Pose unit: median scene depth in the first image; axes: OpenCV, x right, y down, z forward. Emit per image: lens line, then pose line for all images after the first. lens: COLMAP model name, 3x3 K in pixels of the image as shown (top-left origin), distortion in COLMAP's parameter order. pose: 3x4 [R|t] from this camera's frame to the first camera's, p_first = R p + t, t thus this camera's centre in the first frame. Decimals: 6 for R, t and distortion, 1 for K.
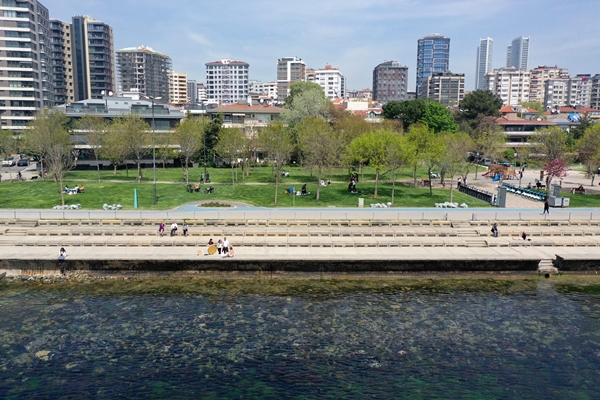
lens RADIAL K [[474.8, 0, 301.3], [0, 474.8, 198.2], [0, 0, 1]] dist [-0.002578, 0.000772]
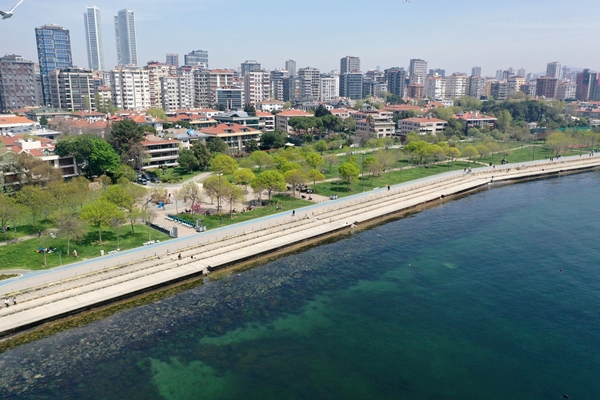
lens RADIAL K [[474.8, 0, 300.8], [0, 474.8, 200.3], [0, 0, 1]] dist [-0.002578, 0.000772]
pose [[0.724384, -0.161574, 0.670195, -0.090197], [0.098857, 0.986446, 0.130967, -0.063197], [-0.682272, -0.028617, 0.730538, -0.141108]]
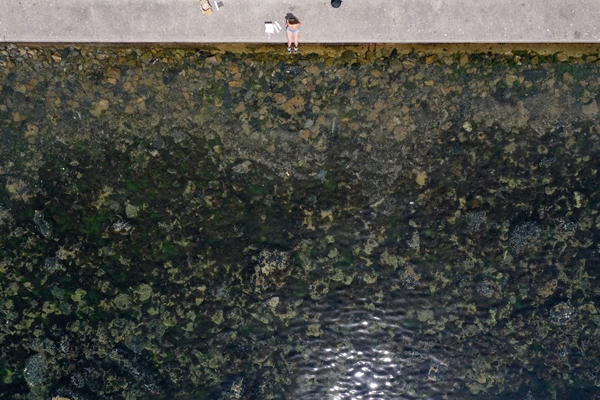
lens RADIAL K [[474.8, 0, 300.0], [0, 474.8, 200.0], [0, 0, 1]] dist [-0.002578, 0.000772]
pose [[0.999591, 0.022729, -0.017364, -0.016303], [0.015188, 0.092634, 0.995584, -0.032359], [0.024237, -0.995441, 0.092251, 0.103550]]
